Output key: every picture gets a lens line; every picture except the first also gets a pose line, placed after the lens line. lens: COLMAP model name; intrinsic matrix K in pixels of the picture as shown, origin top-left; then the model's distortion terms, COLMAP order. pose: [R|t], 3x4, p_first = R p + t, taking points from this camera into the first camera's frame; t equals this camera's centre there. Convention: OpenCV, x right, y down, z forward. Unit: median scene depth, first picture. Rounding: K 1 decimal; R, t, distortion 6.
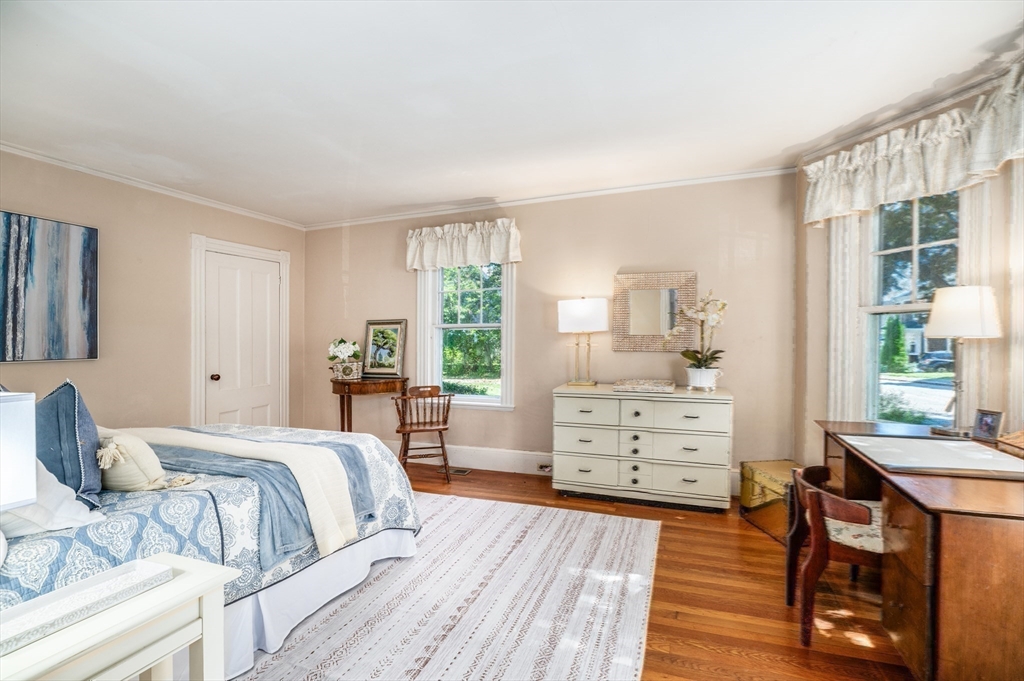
lens RADIAL K [[462.9, 0, 515.5], [0, 462.9, 344.7], [0, 0, 1]] dist [-0.001426, -0.000293]
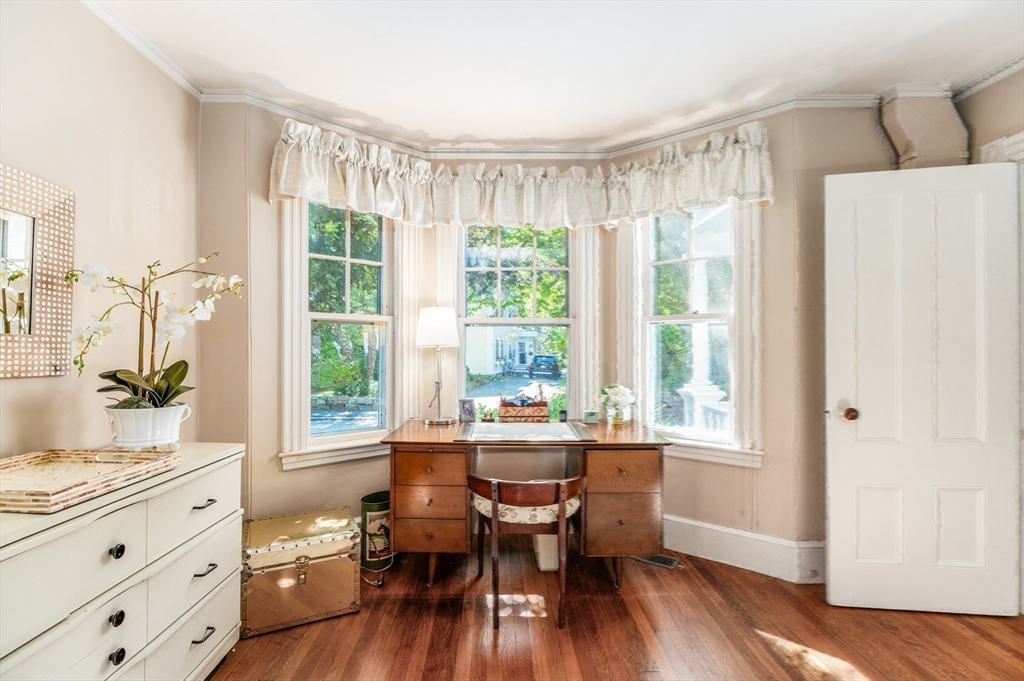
lens RADIAL K [[462.9, 0, 515.5], [0, 462.9, 344.7], [0, 0, 1]] dist [-0.001426, -0.000293]
pose [[-0.383765, 0.004031, 0.923422, -0.243789], [0.006734, 0.999976, -0.001567, -0.014069], [-0.923406, 0.005617, -0.383782, 1.062866]]
